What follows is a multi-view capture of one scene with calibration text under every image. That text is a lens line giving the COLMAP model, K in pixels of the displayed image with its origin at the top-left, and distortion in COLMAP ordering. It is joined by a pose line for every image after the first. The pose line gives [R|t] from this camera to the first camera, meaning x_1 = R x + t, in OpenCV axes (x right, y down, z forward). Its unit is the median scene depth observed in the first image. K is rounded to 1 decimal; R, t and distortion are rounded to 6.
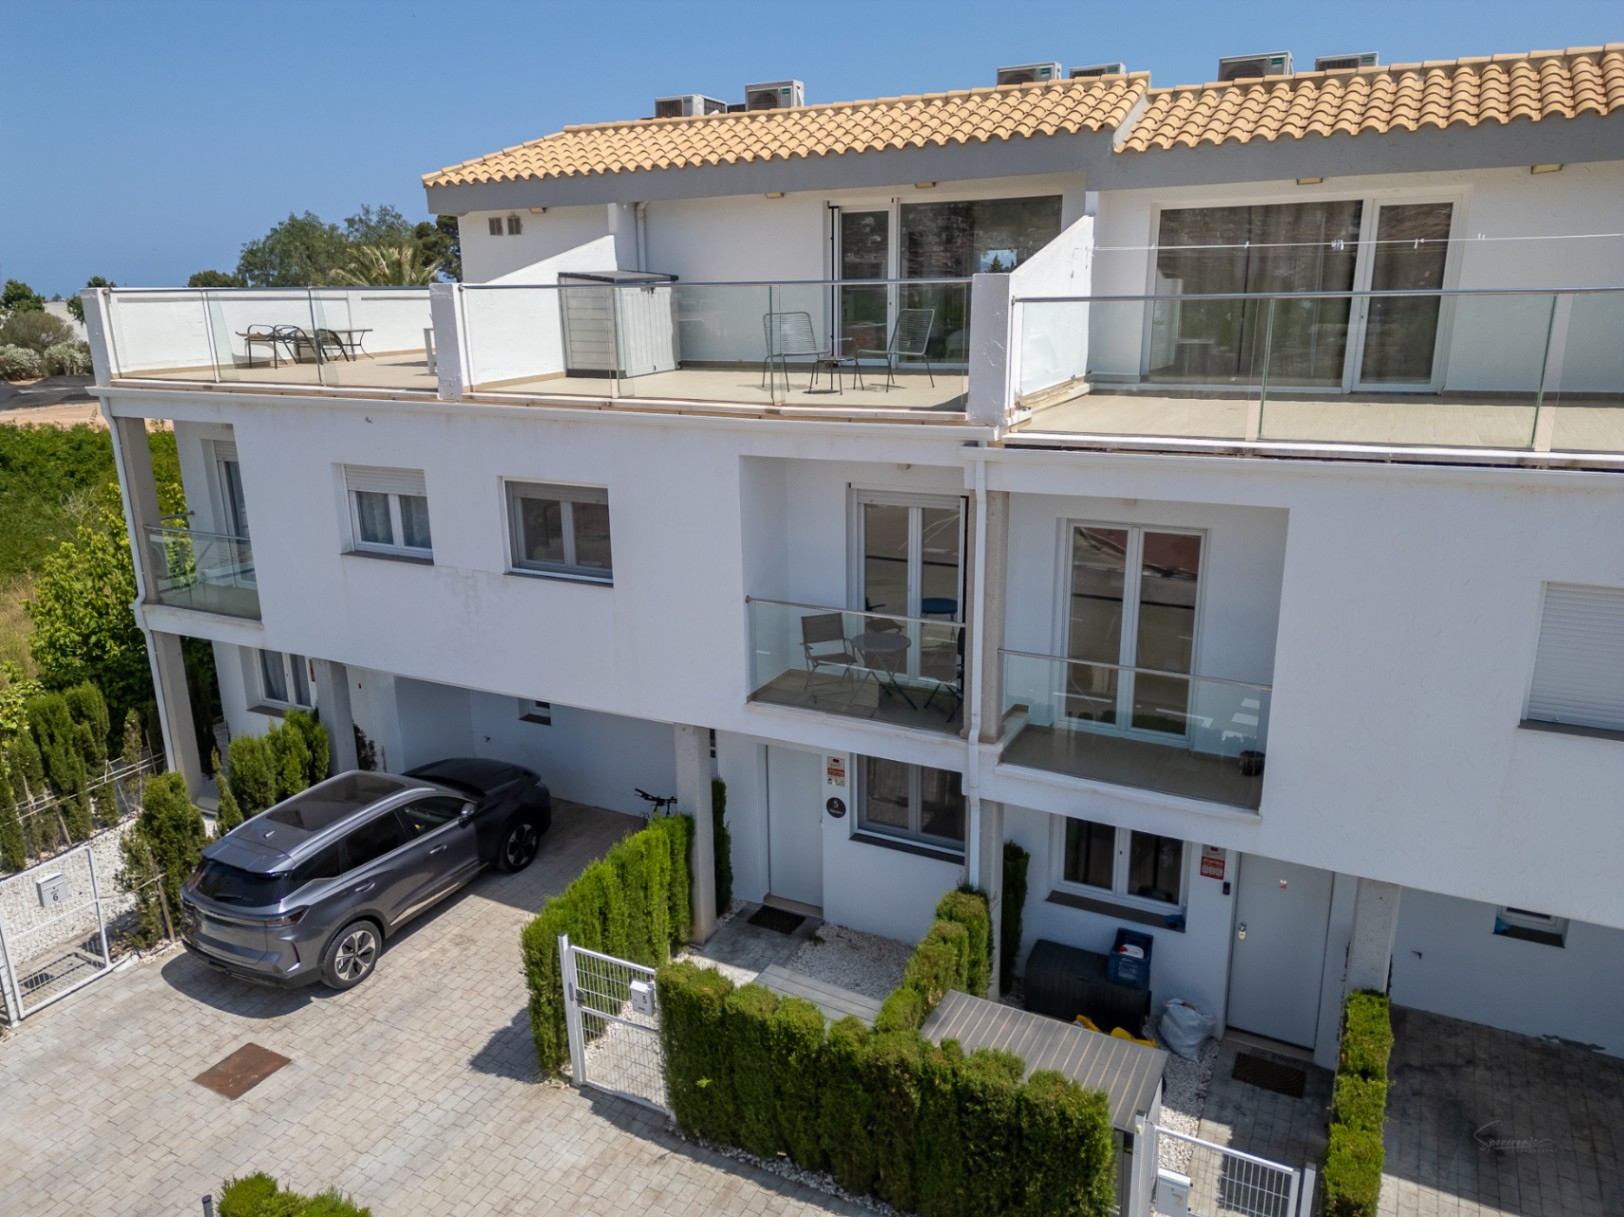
lens RADIAL K [[1125.6, 0, 812.0], [0, 1125.6, 608.5], [0, 0, 1]] dist [0.075355, -0.068709]
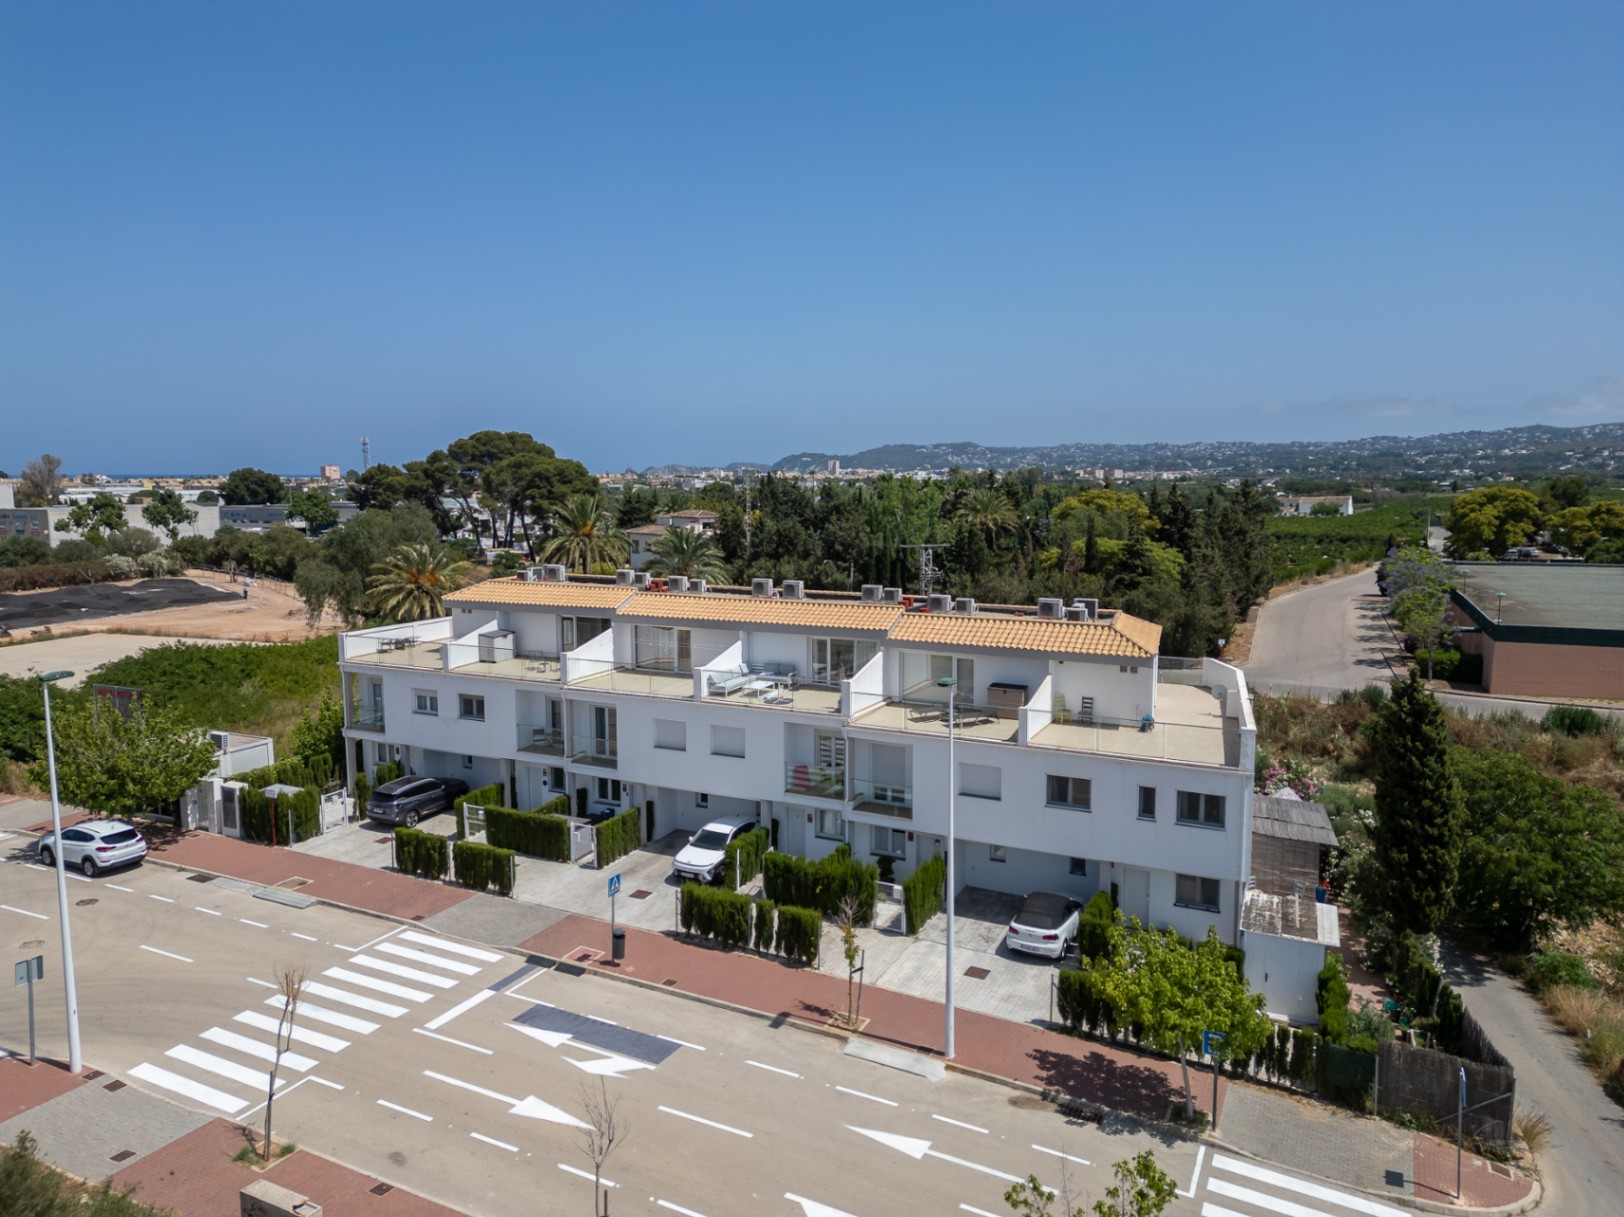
lens RADIAL K [[1125.6, 0, 812.0], [0, 1125.6, 608.5], [0, 0, 1]] dist [0.075355, -0.068709]
pose [[0.999969, 0.006984, 0.003611, 0.779610], [-0.006390, 0.989537, -0.144136, 0.125929], [-0.004580, 0.144108, 0.989551, -2.437081]]
